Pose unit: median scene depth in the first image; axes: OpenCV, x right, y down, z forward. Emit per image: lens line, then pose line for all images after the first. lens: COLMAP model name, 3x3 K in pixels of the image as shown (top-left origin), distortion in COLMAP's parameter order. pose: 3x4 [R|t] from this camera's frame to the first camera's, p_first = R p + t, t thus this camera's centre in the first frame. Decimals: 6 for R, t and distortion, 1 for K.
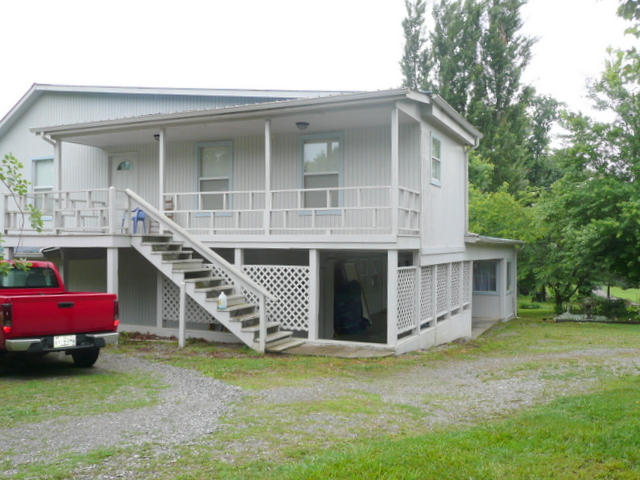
lens RADIAL K [[592.6, 0, 321.3], [0, 592.6, 240.3], [0, 0, 1]] dist [-0.010563, 0.000000]
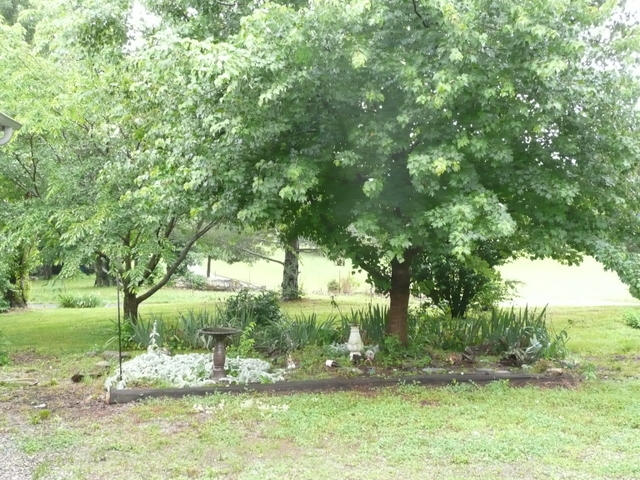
lens RADIAL K [[743.3, 0, 320.6], [0, 743.3, 240.3], [0, 0, 1]] dist [0.018991, 0.000000]
pose [[0.814856, -0.002036, 0.579659, 0.268549], [-0.027922, 0.998695, 0.042758, 0.045393], [-0.578990, -0.051026, 0.813736, 0.648885]]
